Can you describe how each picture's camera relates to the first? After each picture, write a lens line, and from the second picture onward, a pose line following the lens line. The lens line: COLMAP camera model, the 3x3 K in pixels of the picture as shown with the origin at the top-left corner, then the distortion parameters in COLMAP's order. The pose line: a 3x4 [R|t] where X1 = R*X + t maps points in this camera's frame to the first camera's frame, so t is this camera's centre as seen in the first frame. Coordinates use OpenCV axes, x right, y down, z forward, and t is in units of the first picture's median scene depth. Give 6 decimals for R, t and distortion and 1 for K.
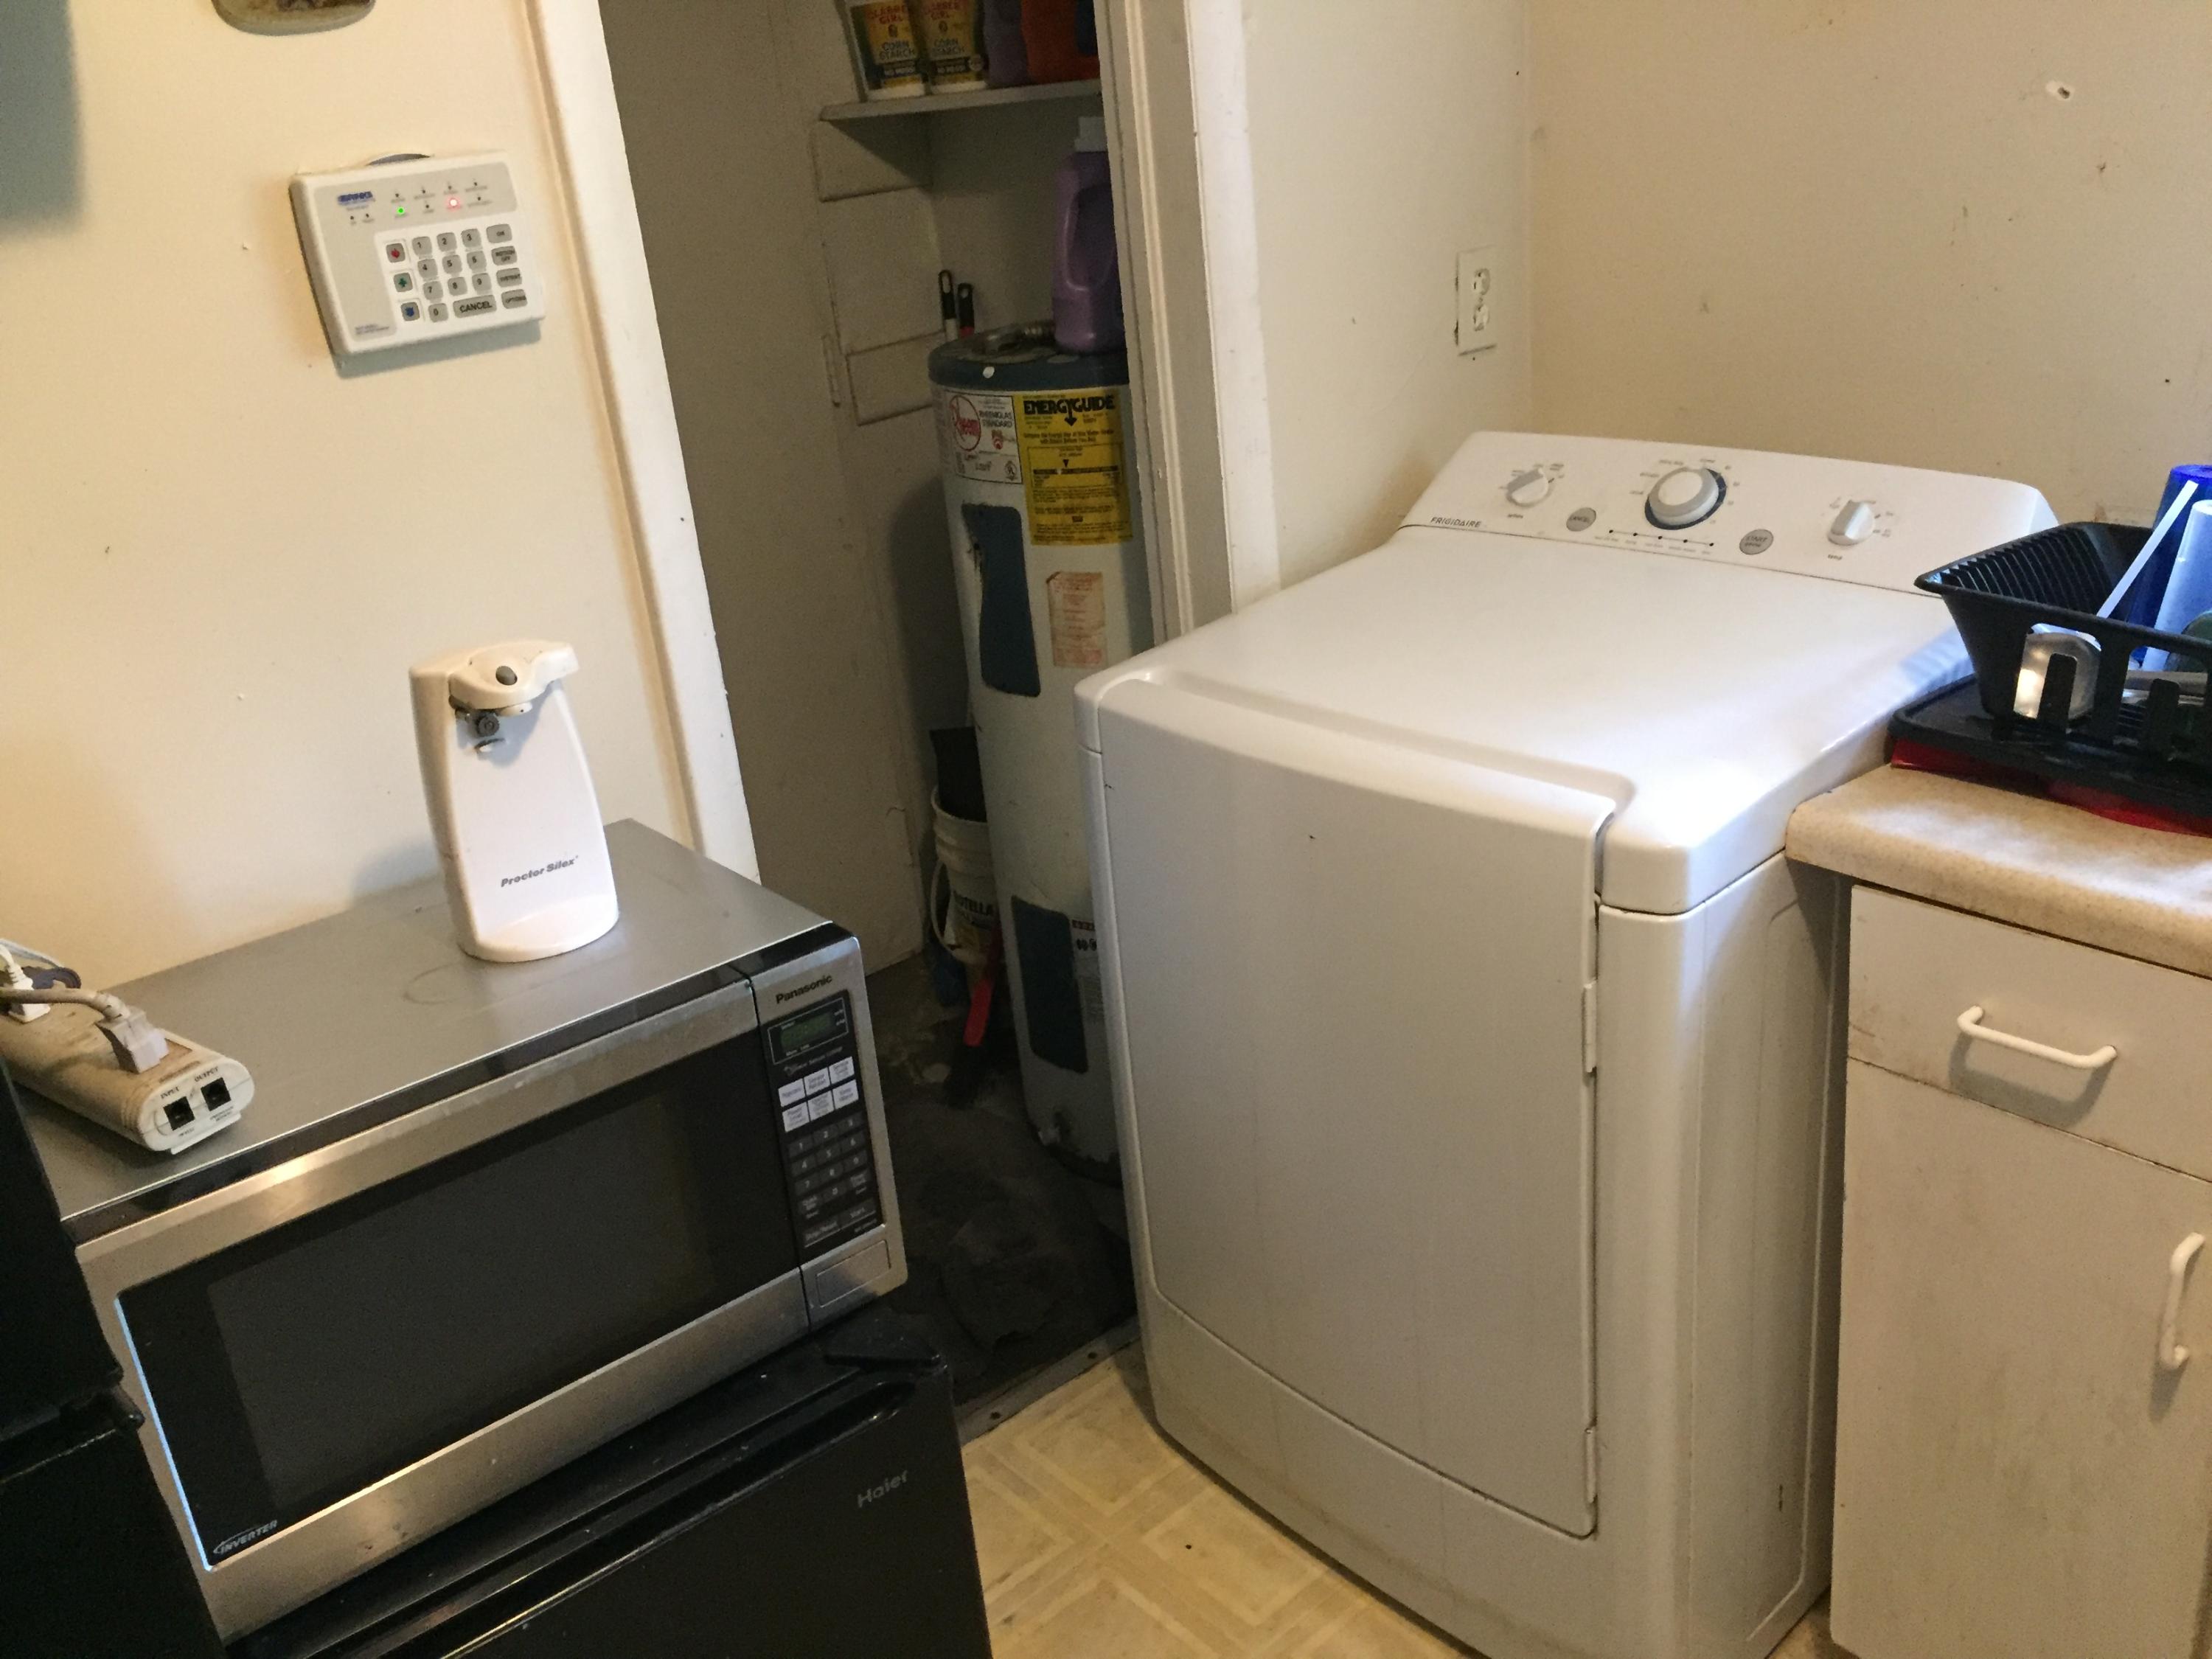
lens RADIAL K [[1876.7, 0, 1106.0], [0, 1876.7, 829.5], [0, 0, 1]] dist [0.096206, -0.127471]
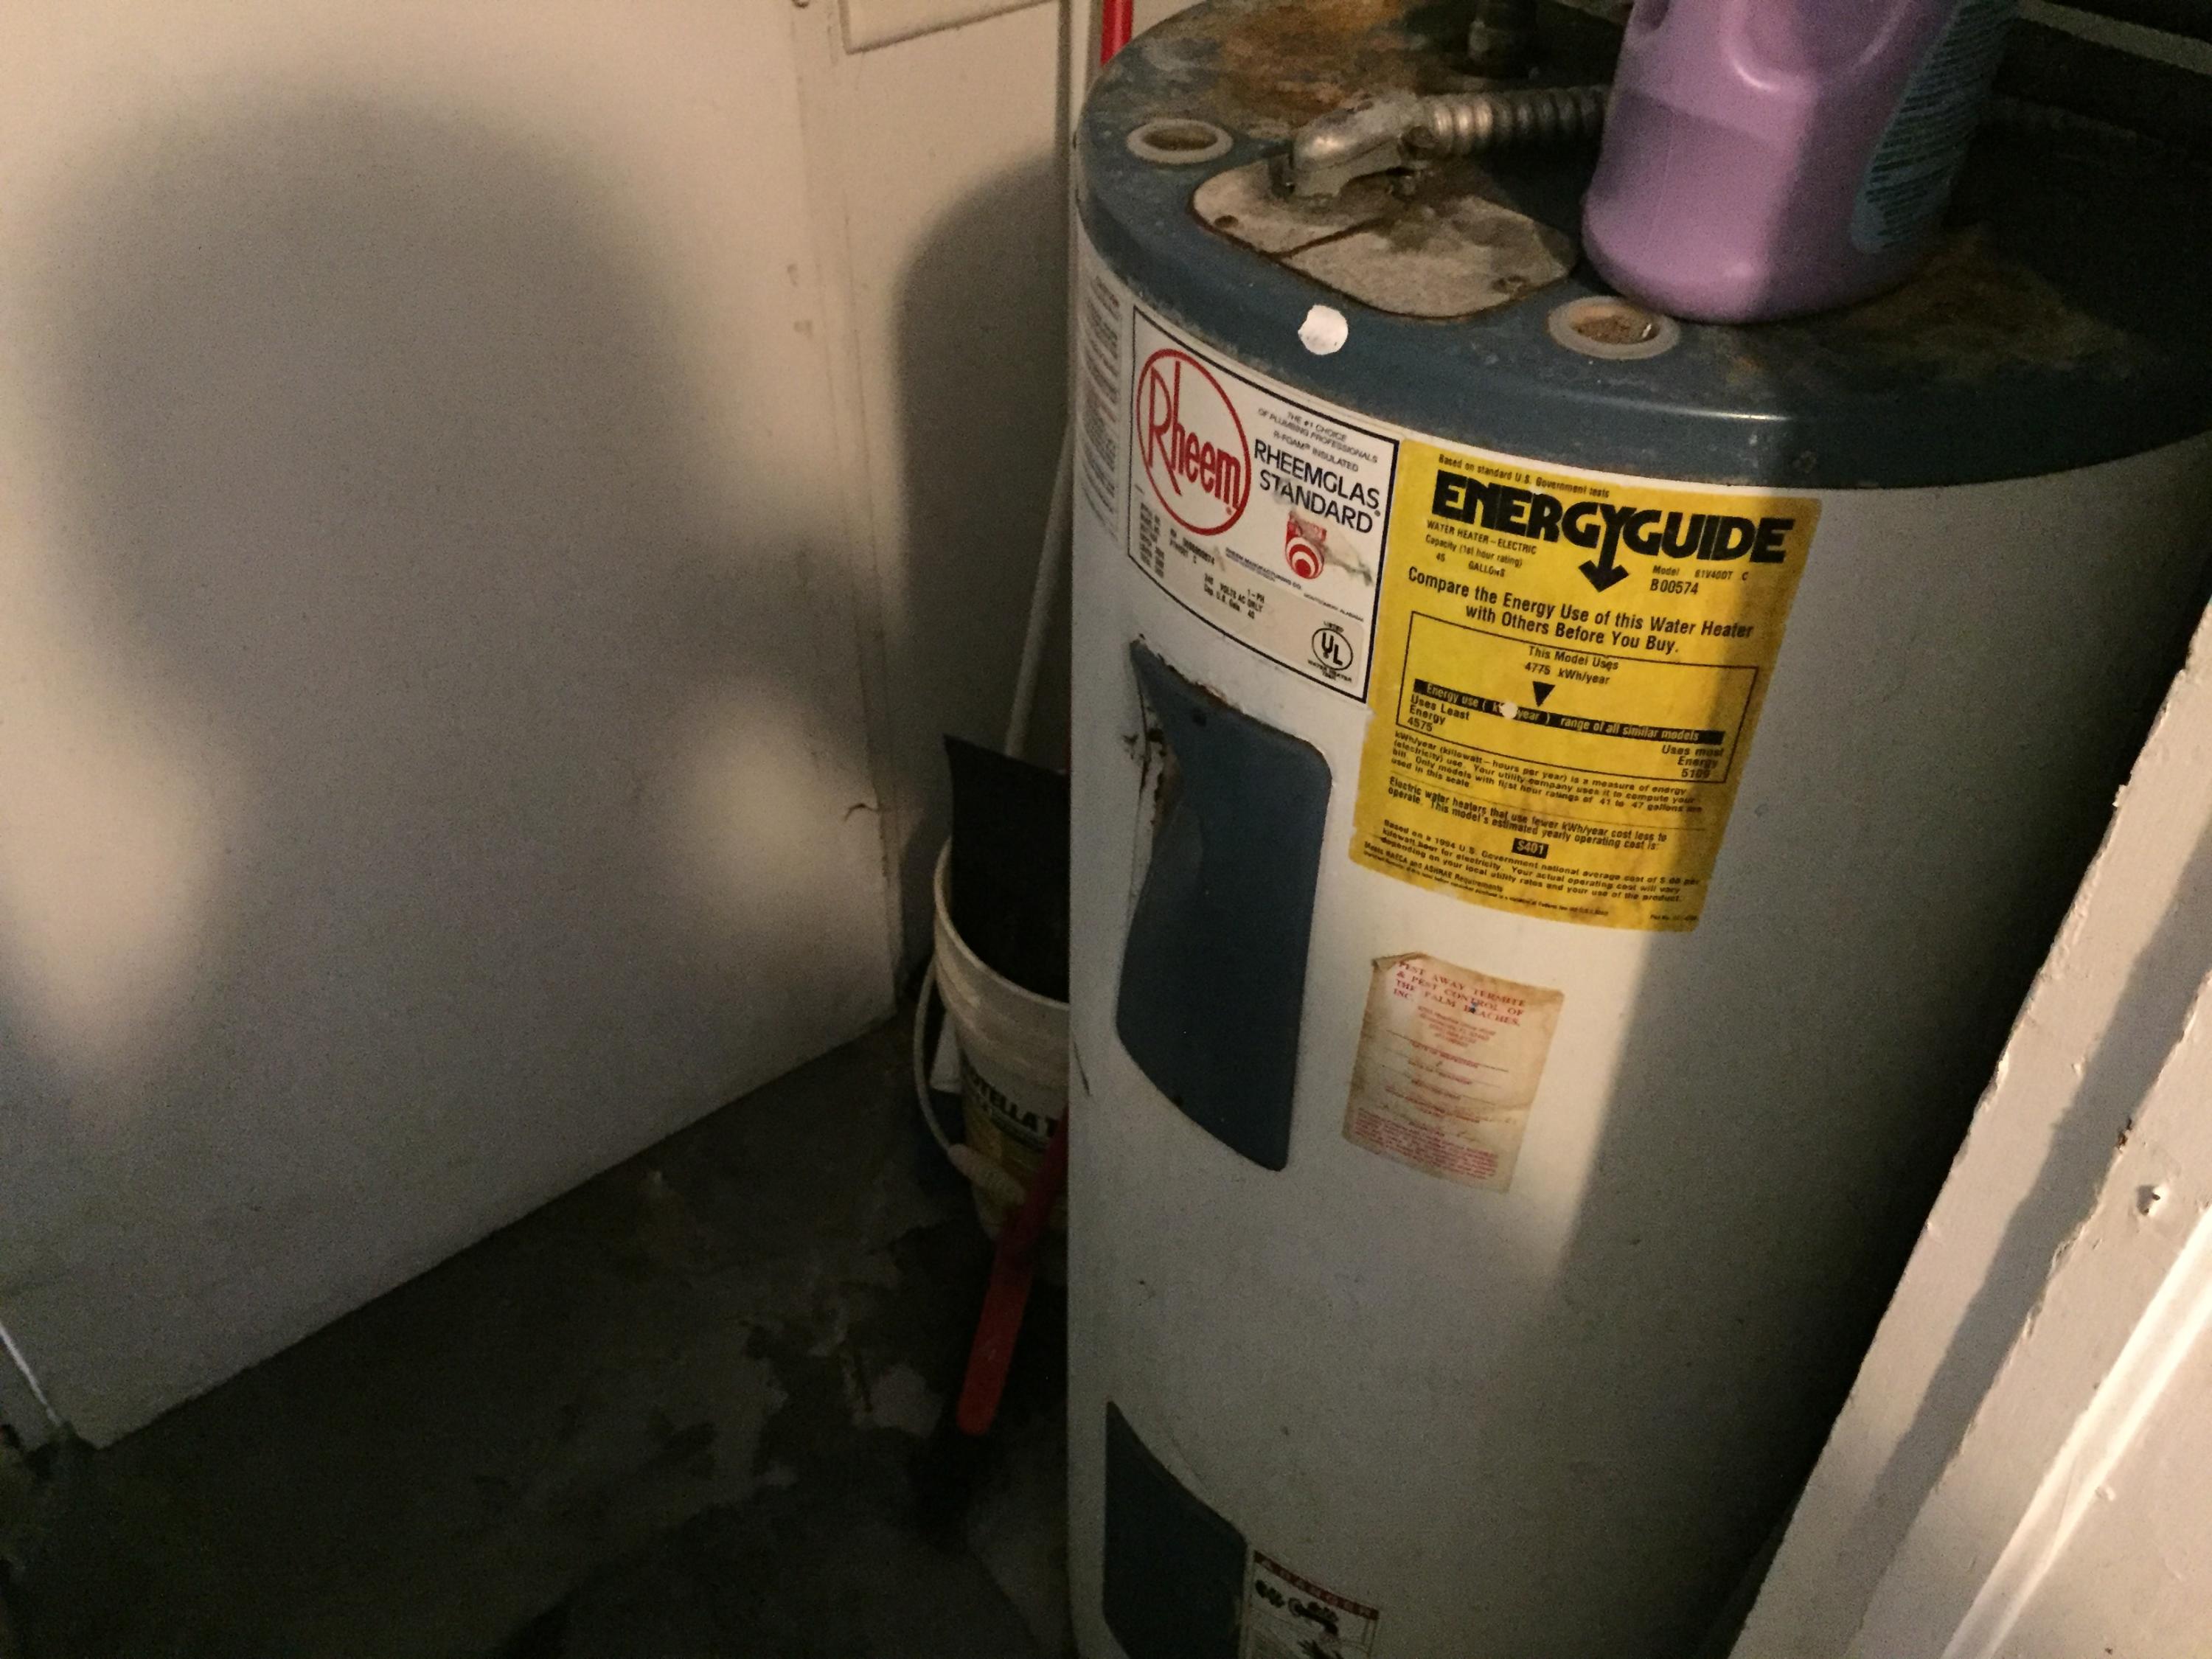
lens RADIAL K [[1876.7, 0, 1106.0], [0, 1876.7, 829.5], [0, 0, 1]] dist [0.096206, -0.127471]
pose [[0.992822, 0.110637, 0.045421, -0.097289], [-0.119242, 0.944988, 0.304596, -0.252656], [-0.009222, -0.307826, 0.951398, 0.714013]]
